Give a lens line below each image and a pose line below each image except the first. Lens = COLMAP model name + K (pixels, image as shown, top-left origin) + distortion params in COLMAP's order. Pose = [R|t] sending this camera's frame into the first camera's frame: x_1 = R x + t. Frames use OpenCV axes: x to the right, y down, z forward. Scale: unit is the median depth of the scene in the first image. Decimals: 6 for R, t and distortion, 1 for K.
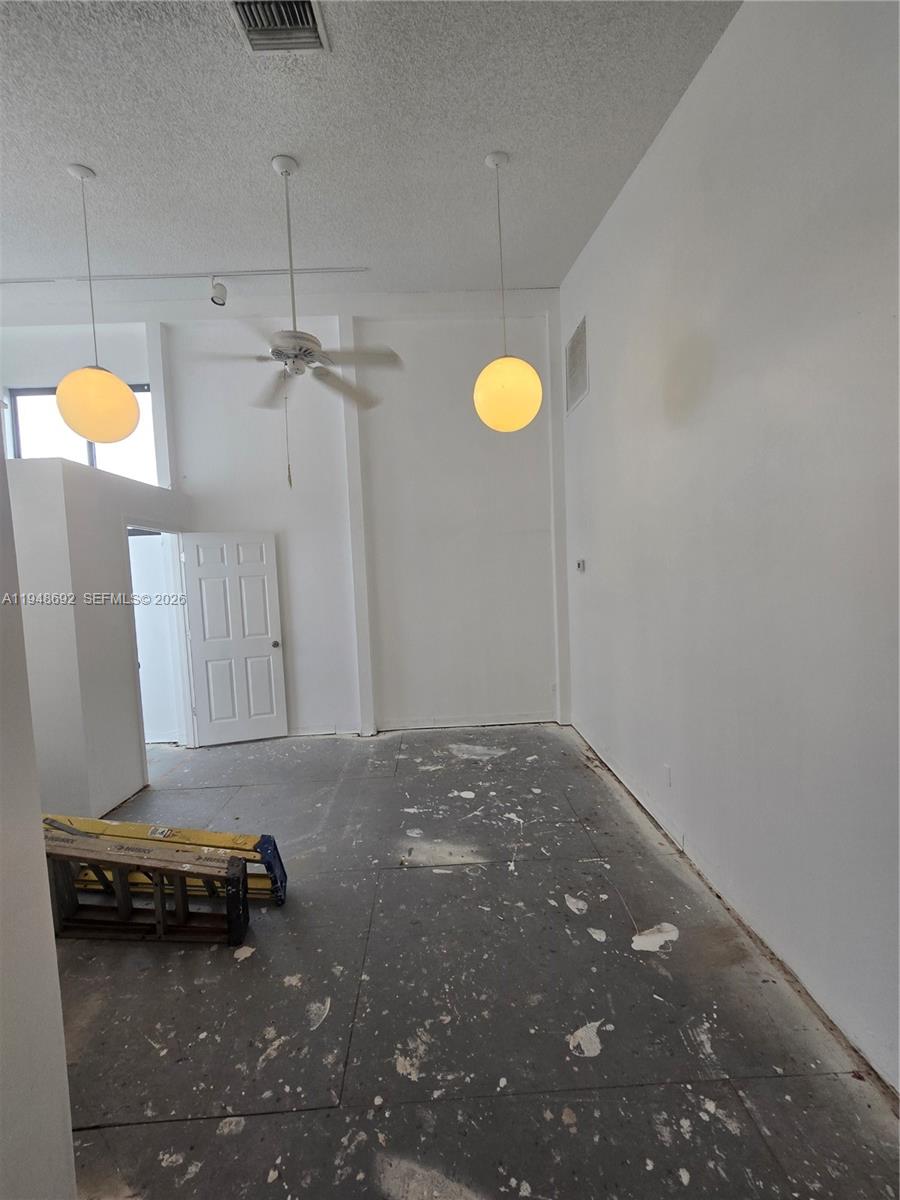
lens RADIAL K [[486.0, 0, 454.2], [0, 486.0, 603.1], [0, 0, 1]] dist [-0.025322, -0.000075]
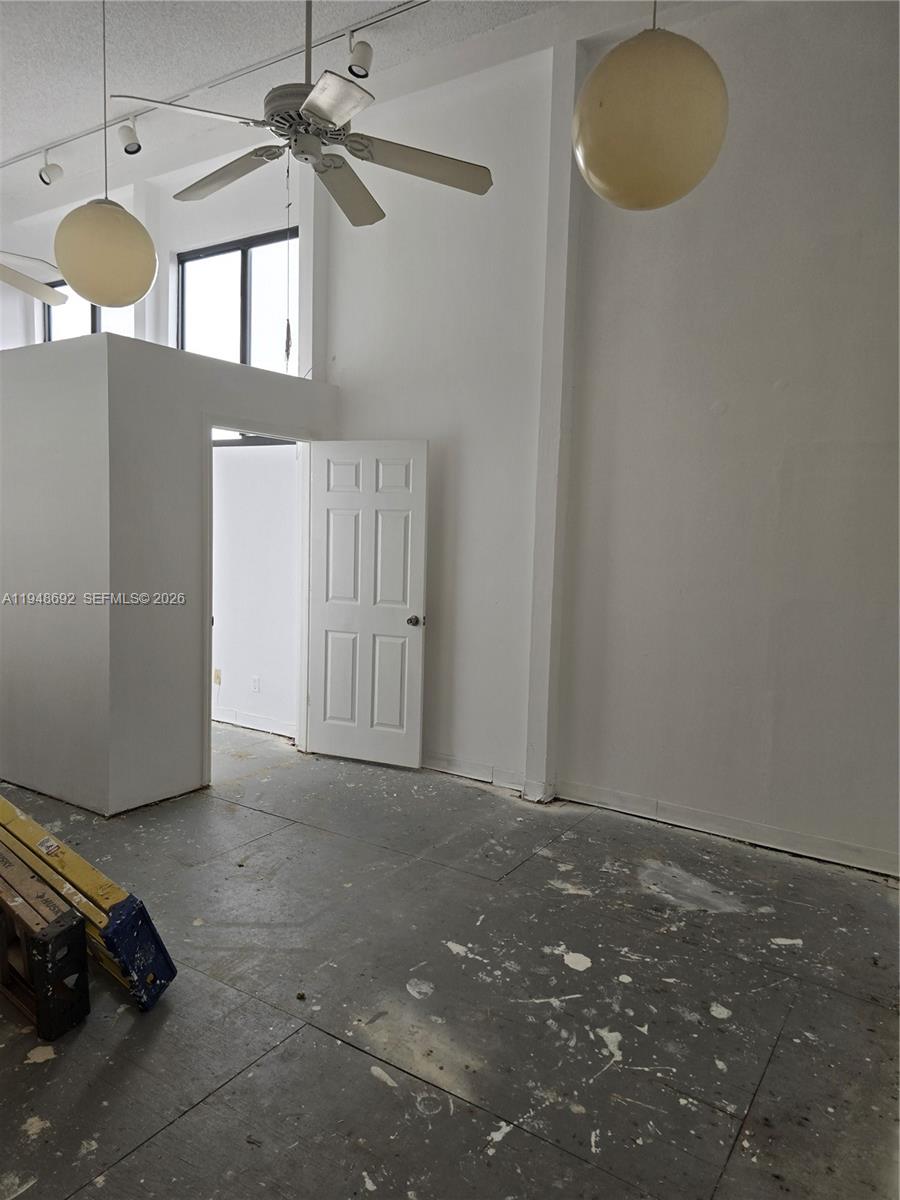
lens RADIAL K [[800.2, 0, 448.3], [0, 800.2, 598.2], [0, 0, 1]] dist [0.020342, -0.007044]
pose [[0.807715, 0.119449, -0.577346, 0.296798], [-0.097146, 0.992840, 0.069502, -0.023324], [0.581514, -0.000051, 0.813536, 0.193288]]
